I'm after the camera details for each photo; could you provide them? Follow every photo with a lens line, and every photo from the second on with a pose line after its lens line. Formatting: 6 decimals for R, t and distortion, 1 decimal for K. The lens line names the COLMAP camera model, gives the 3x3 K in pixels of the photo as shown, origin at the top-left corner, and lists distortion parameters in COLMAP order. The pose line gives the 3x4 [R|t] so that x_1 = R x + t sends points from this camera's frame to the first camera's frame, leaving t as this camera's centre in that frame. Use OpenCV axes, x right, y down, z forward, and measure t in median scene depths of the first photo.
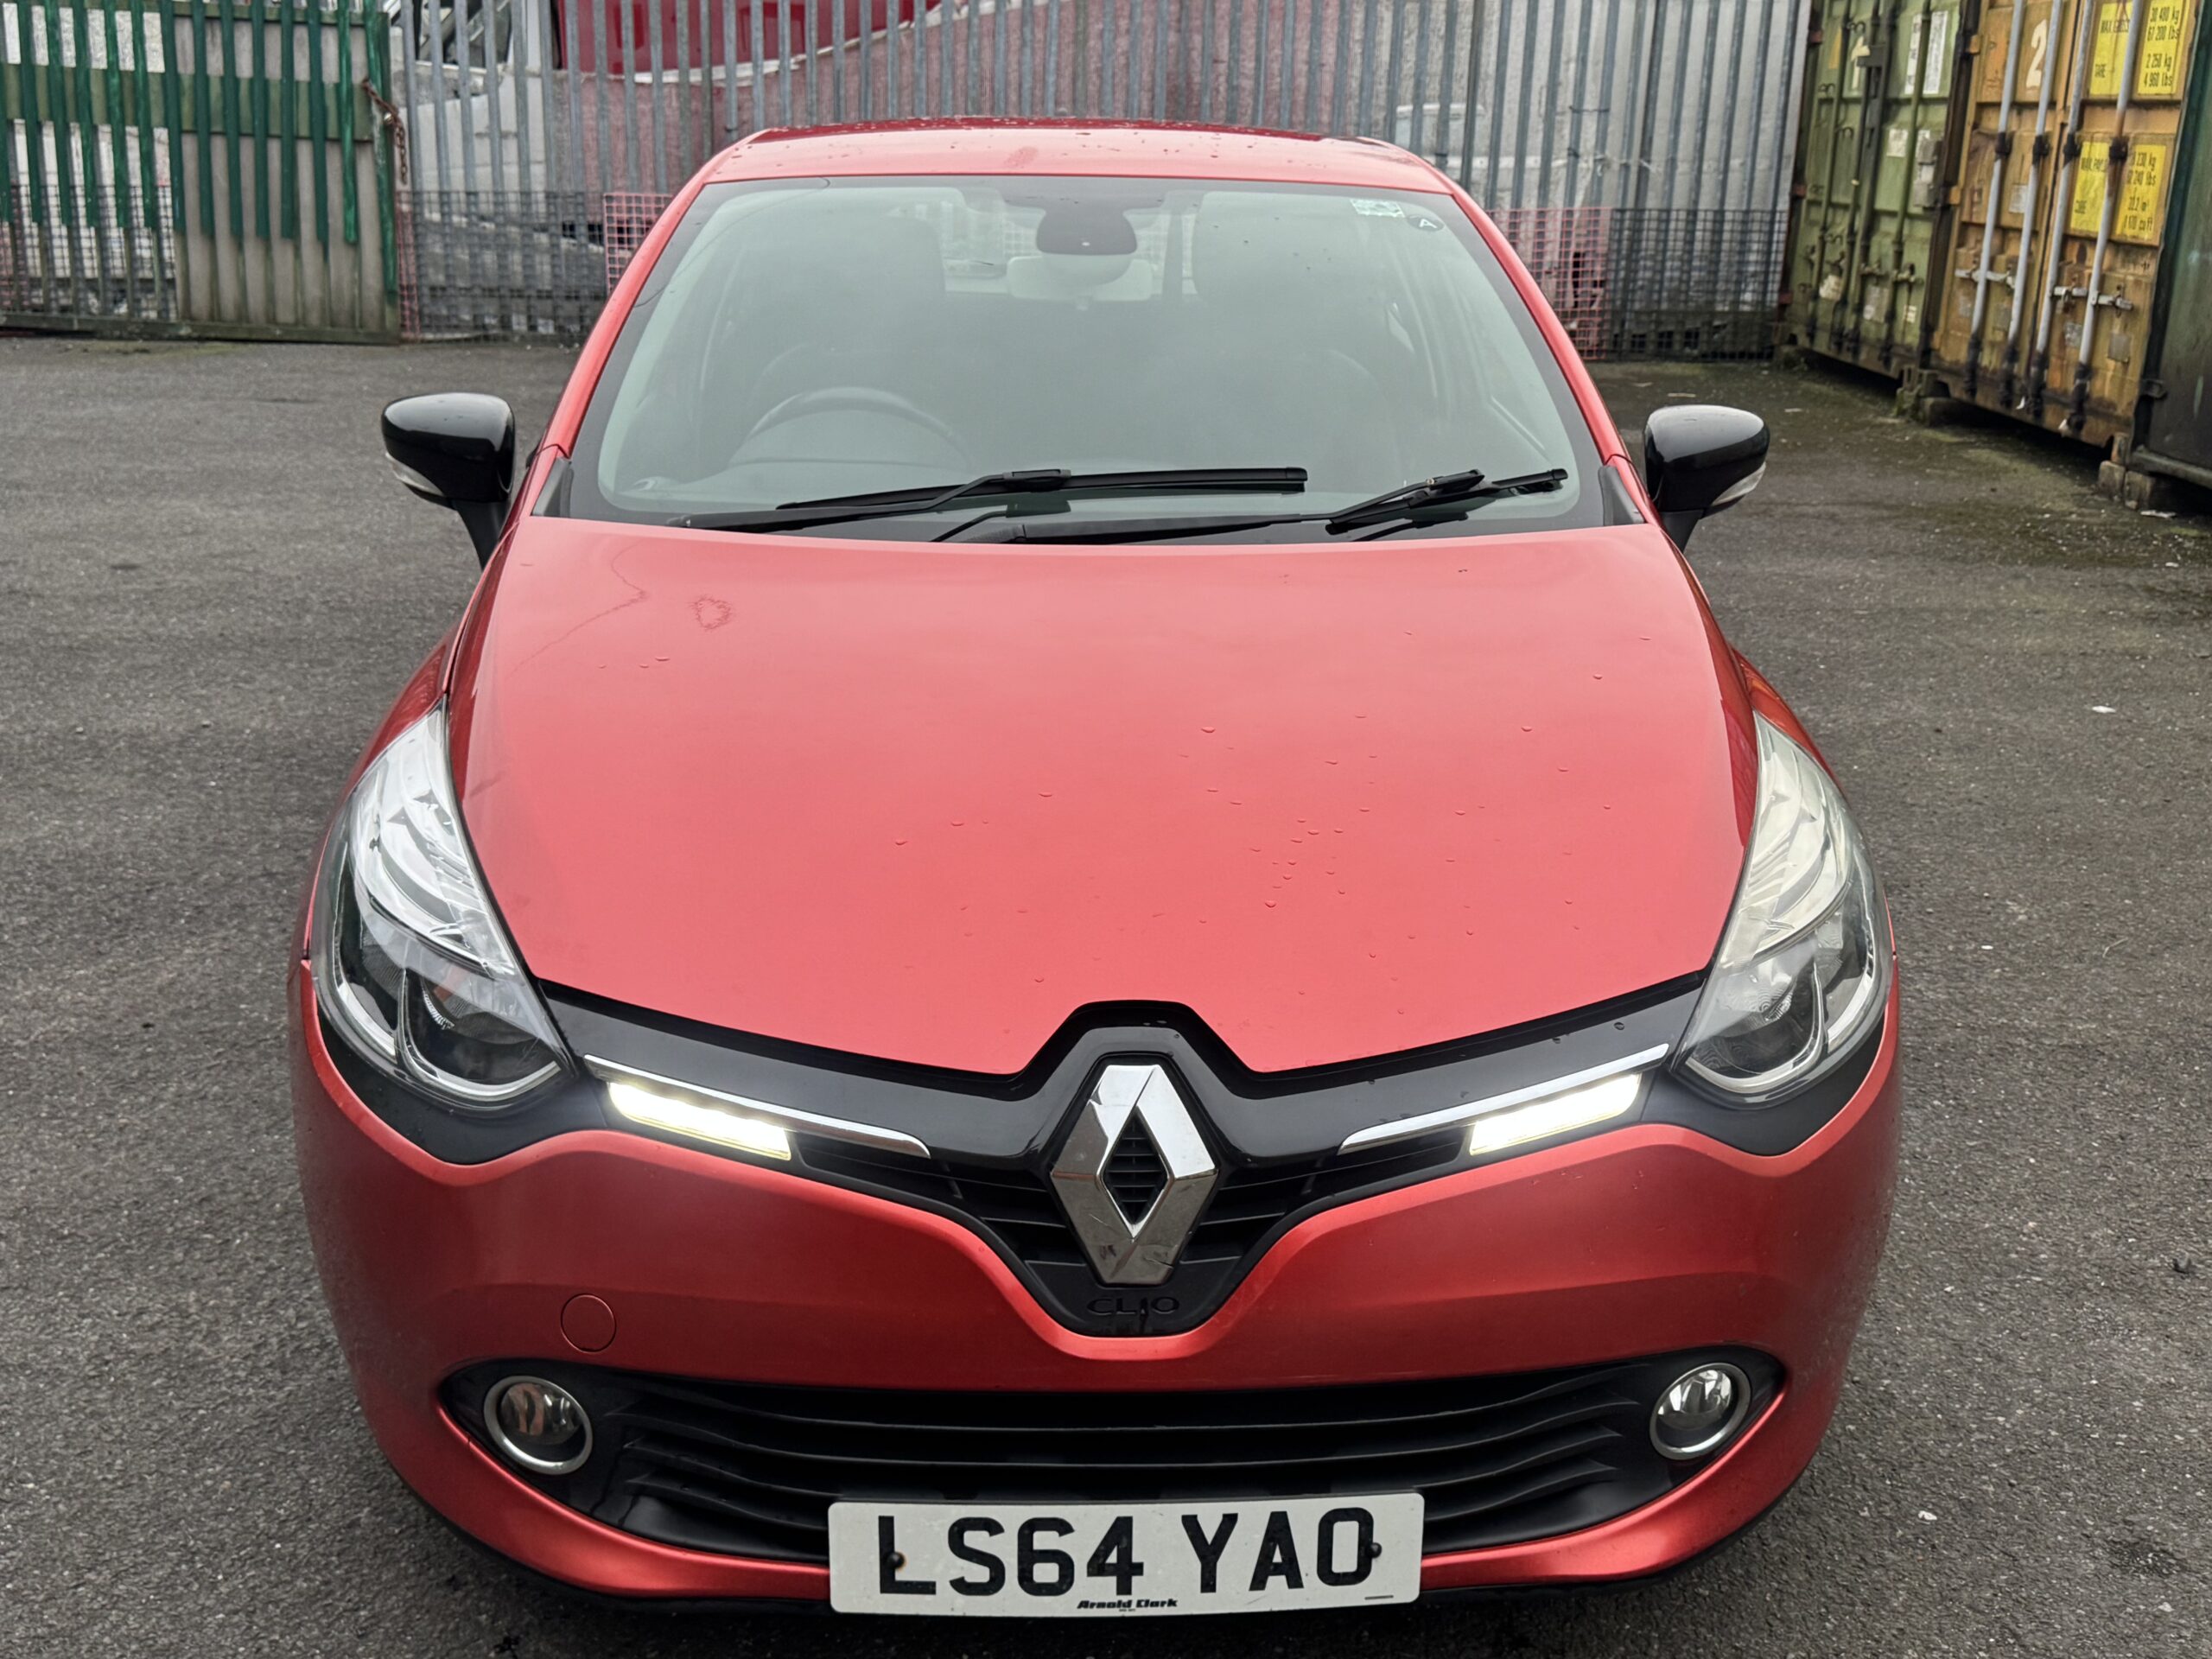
lens RADIAL K [[2309.8, 0, 1123.4], [0, 2309.8, 825.0], [0, 0, 1]] dist [0.033942, 0.000000]
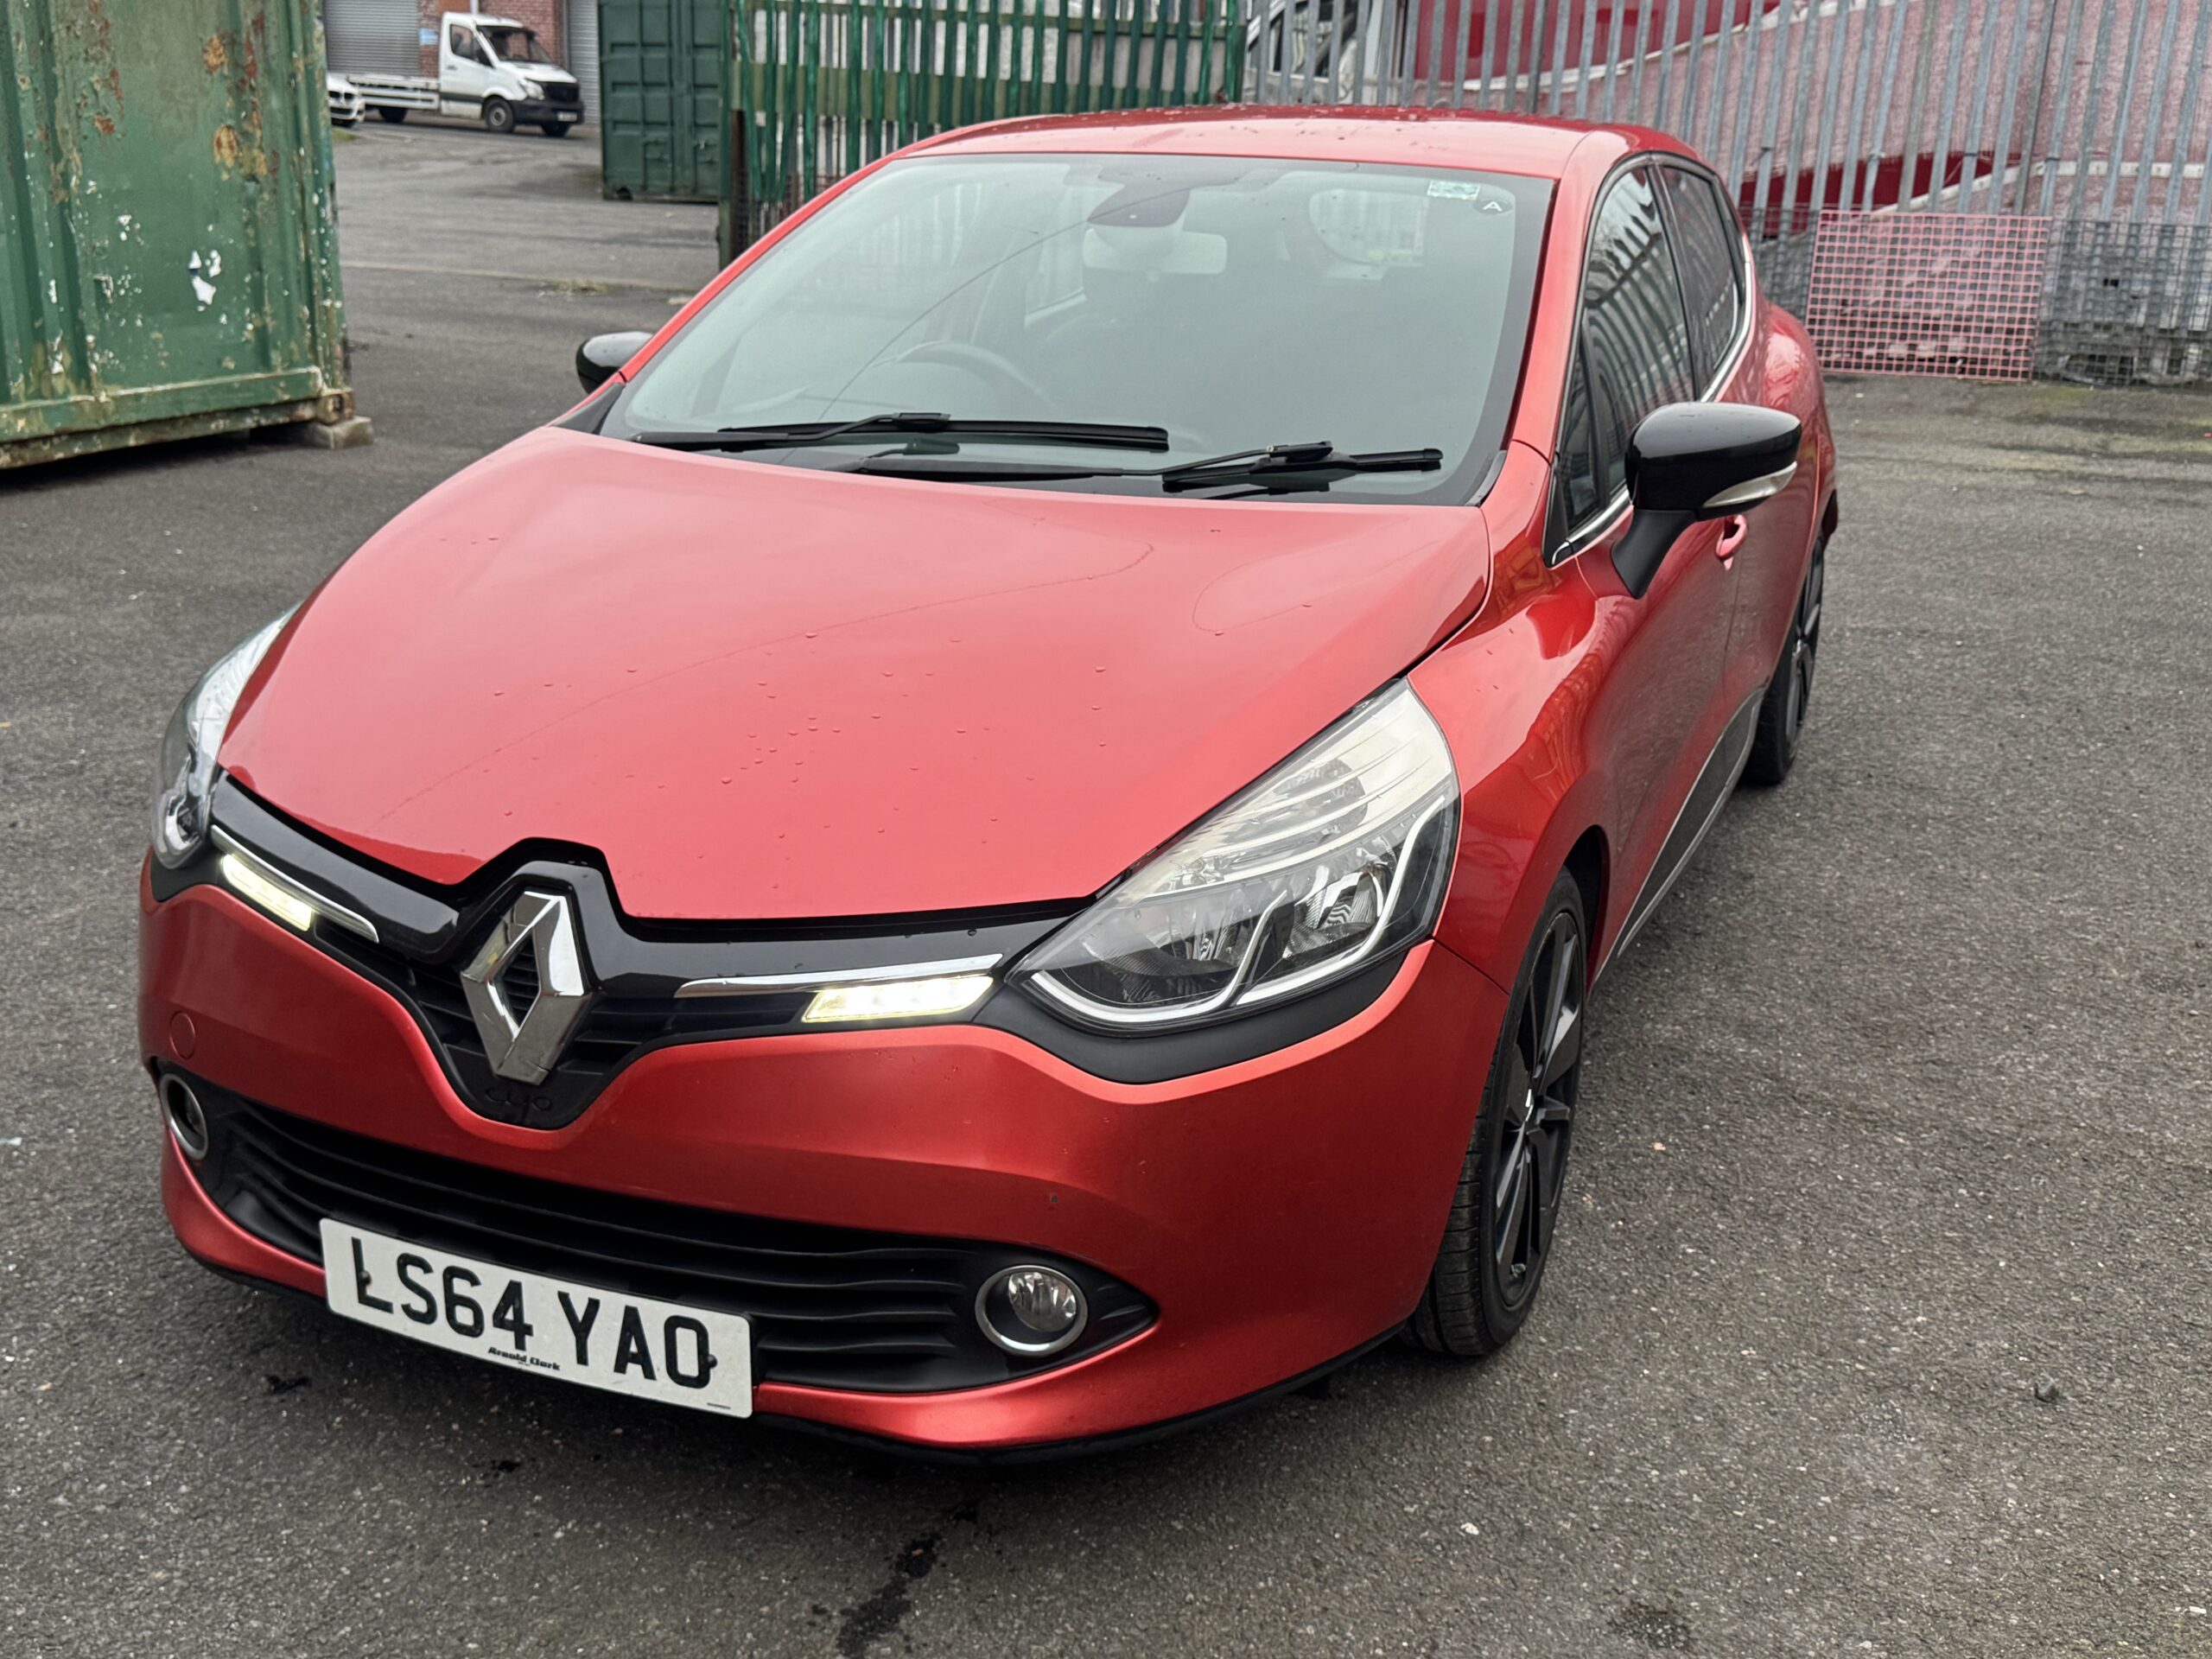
lens RADIAL K [[2309.8, 0, 1095.4], [0, 2309.8, 842.8], [0, 0, 1]] dist [0.033942, 0.000000]
pose [[0.901980, 0.135580, -0.409940, 0.503807], [-0.135144, 0.990366, 0.030192, 0.004516], [0.410084, 0.028168, 0.911613, 0.037257]]
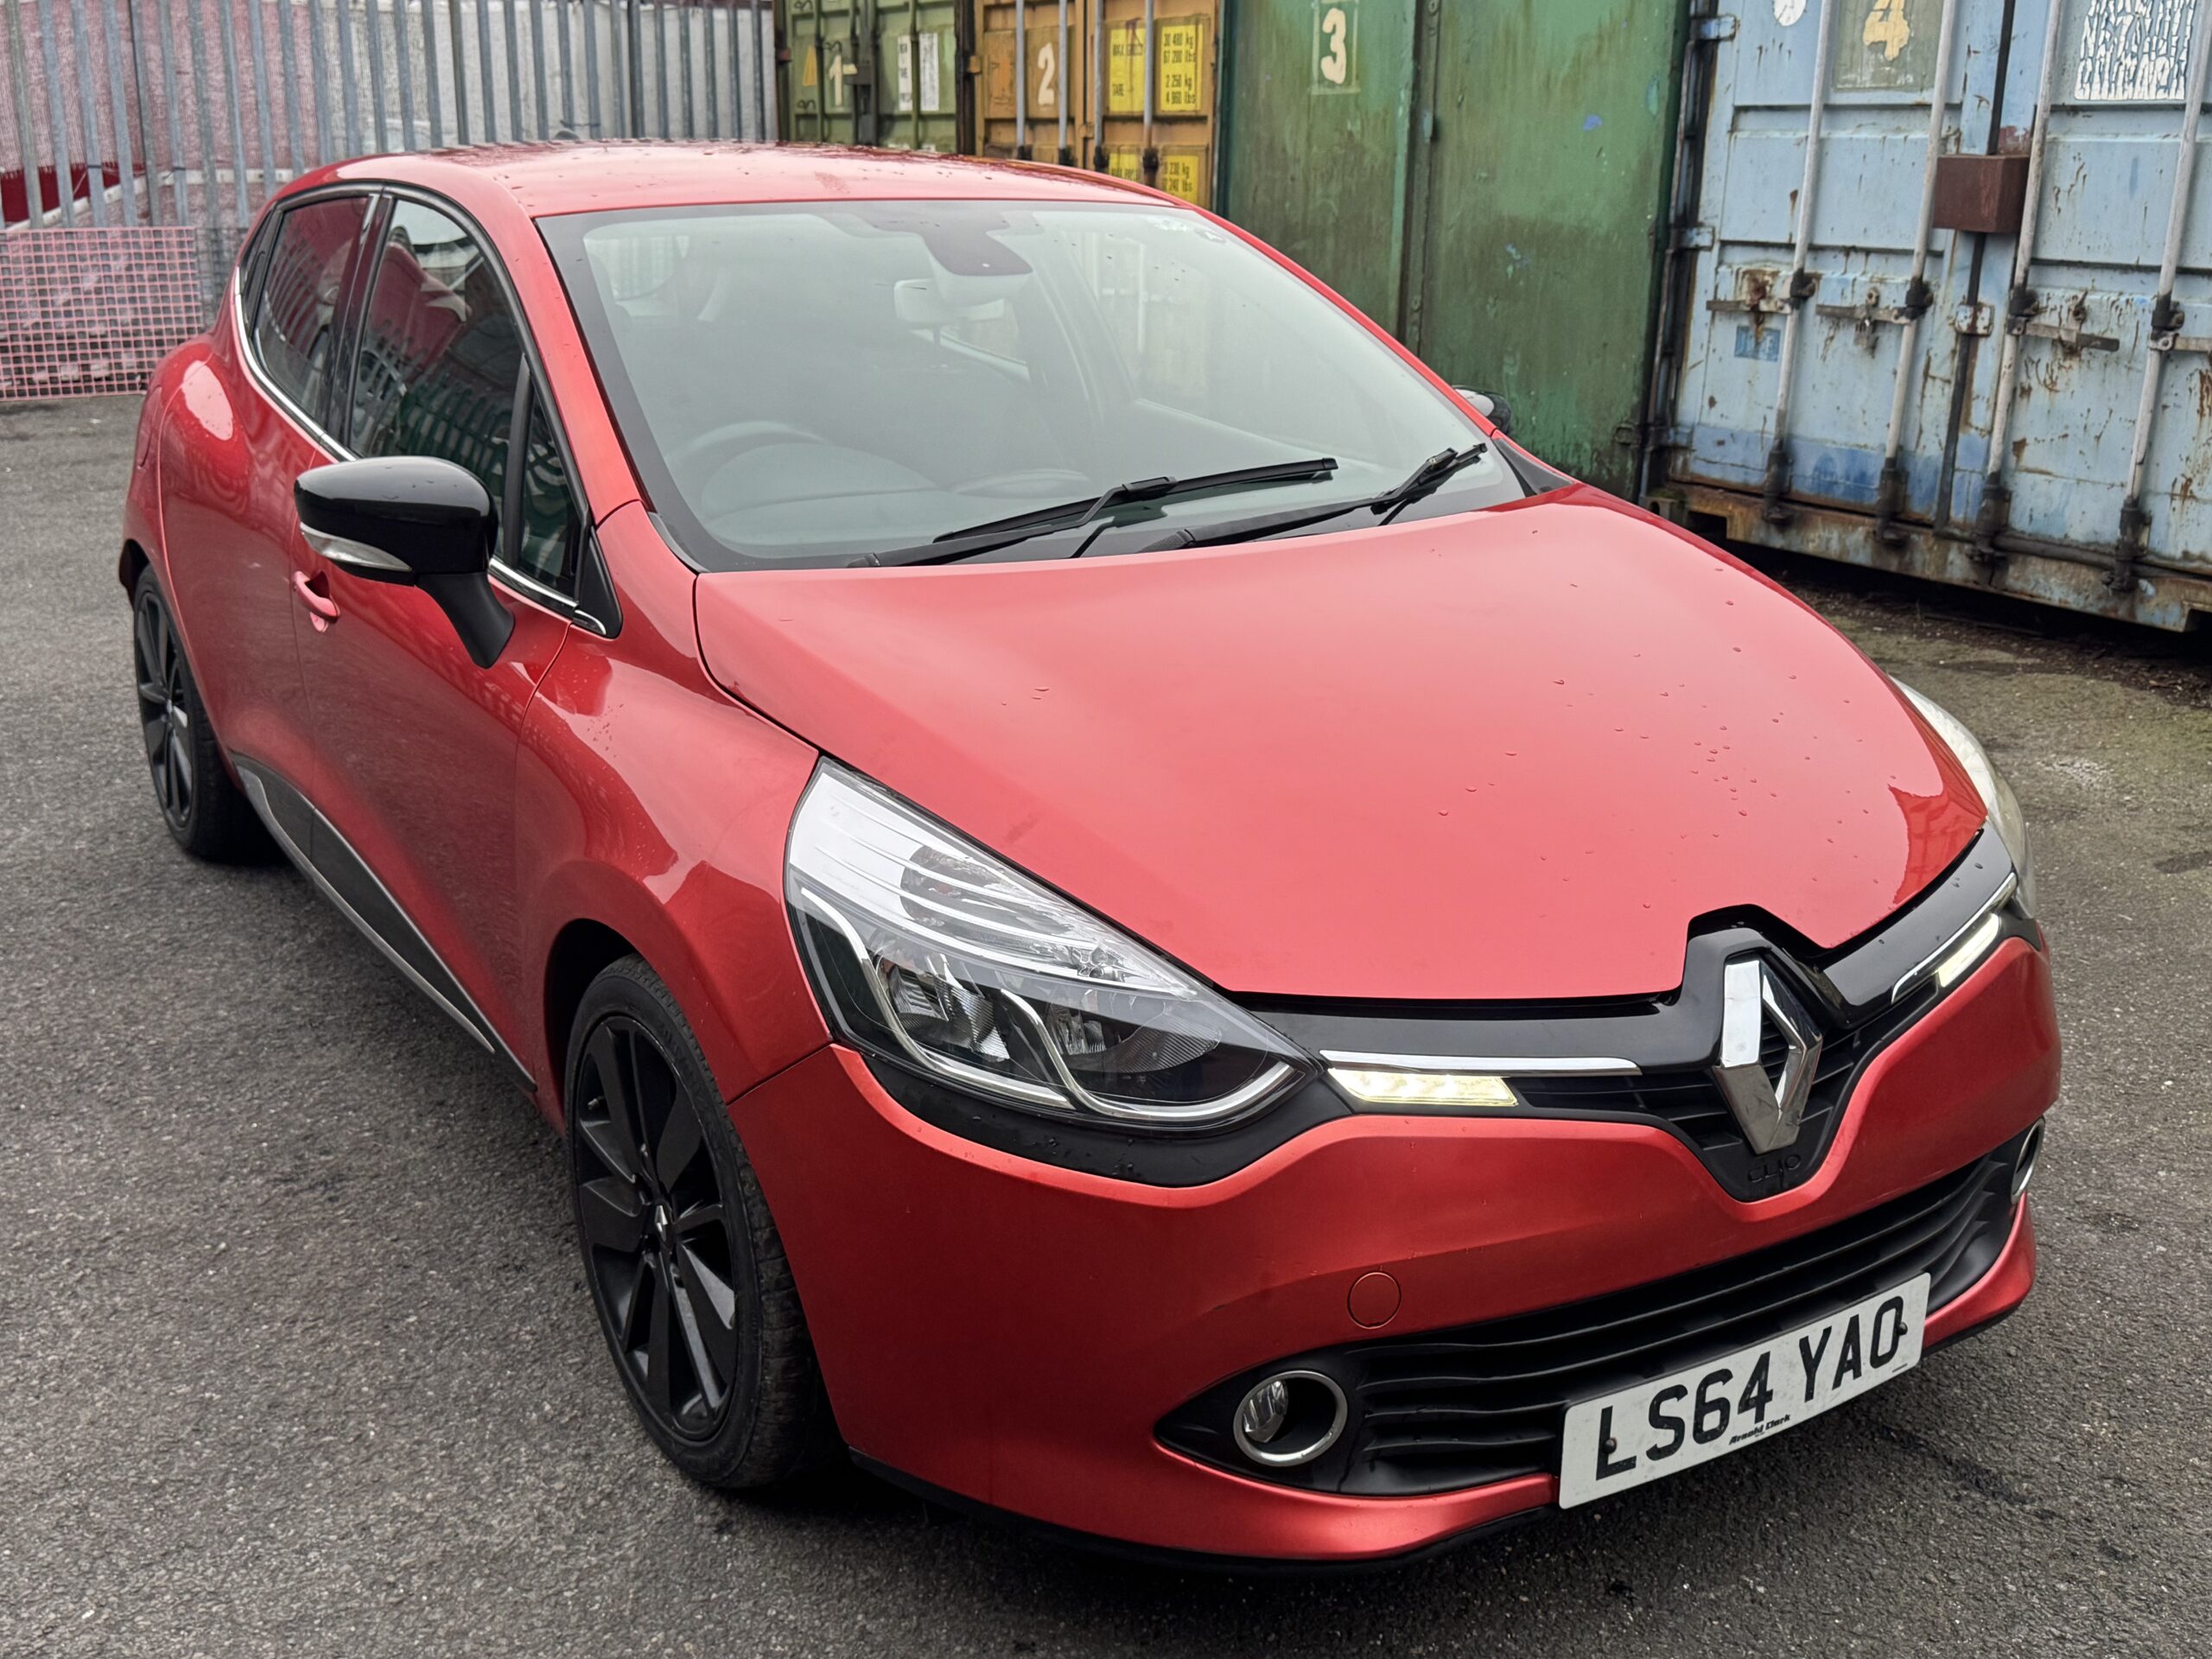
lens RADIAL K [[2309.8, 0, 1144.2], [0, 2309.8, 836.4], [0, 0, 1]] dist [0.033942, 0.000000]
pose [[0.864563, -0.156730, 0.477459, -0.552218], [0.156841, 0.986816, 0.039930, -0.035365], [-0.477423, 0.040363, 0.877746, 0.087155]]
